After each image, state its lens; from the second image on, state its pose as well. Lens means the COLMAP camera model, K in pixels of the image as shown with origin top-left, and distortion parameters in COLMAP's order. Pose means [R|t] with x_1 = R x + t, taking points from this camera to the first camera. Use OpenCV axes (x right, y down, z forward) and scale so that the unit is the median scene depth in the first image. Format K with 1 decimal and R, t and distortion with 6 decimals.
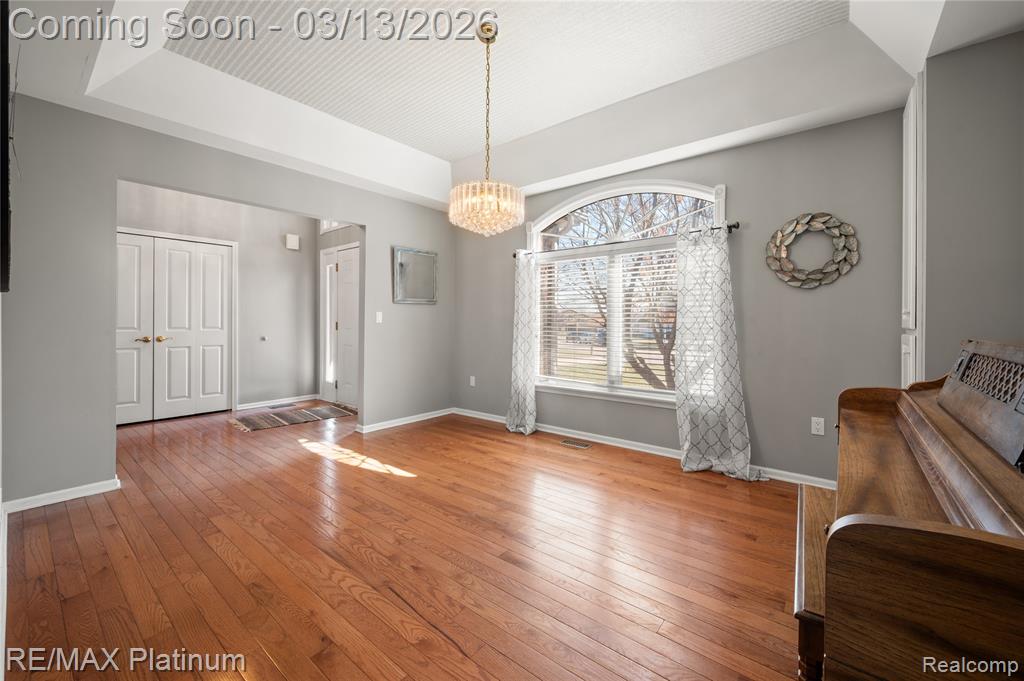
lens RADIAL K [[407.3, 0, 511.1], [0, 407.3, 324.1], [0, 0, 1]] dist [-0.001265, -0.000163]
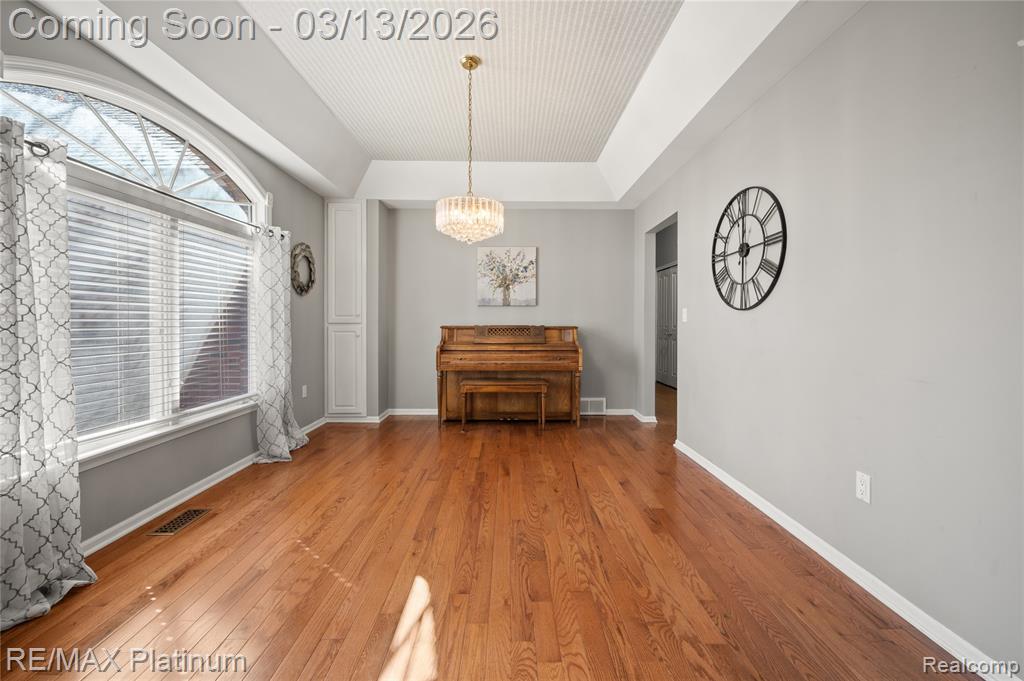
lens RADIAL K [[407.3, 0, 511.1], [0, 407.3, 324.1], [0, 0, 1]] dist [-0.001265, -0.000163]
pose [[-0.634793, -0.011251, 0.772601, -0.778606], [0.000128, 0.999892, 0.014666, -0.008044], [-0.772683, 0.009409, -0.634723, 1.269296]]
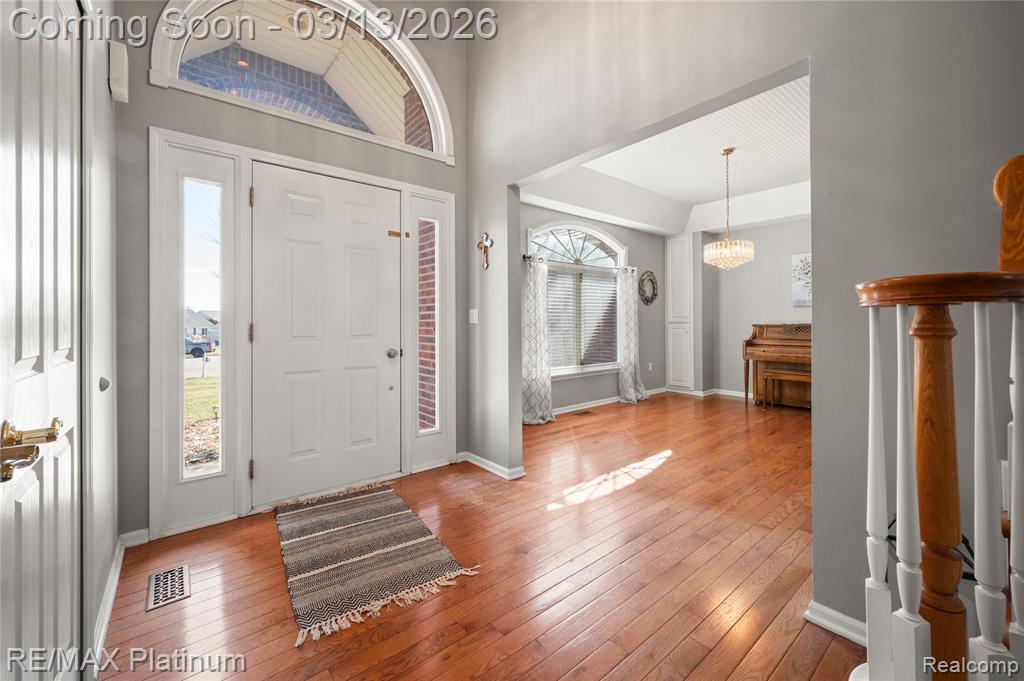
lens RADIAL K [[409.4, 0, 514.9], [0, 409.4, 320.1], [0, 0, 1]] dist [-0.000538, 0.000014]
pose [[0.200338, -0.001500, 0.979726, -1.493804], [0.012521, 0.999921, -0.001029, -0.010385], [-0.979647, 0.012473, 0.200341, 1.199211]]
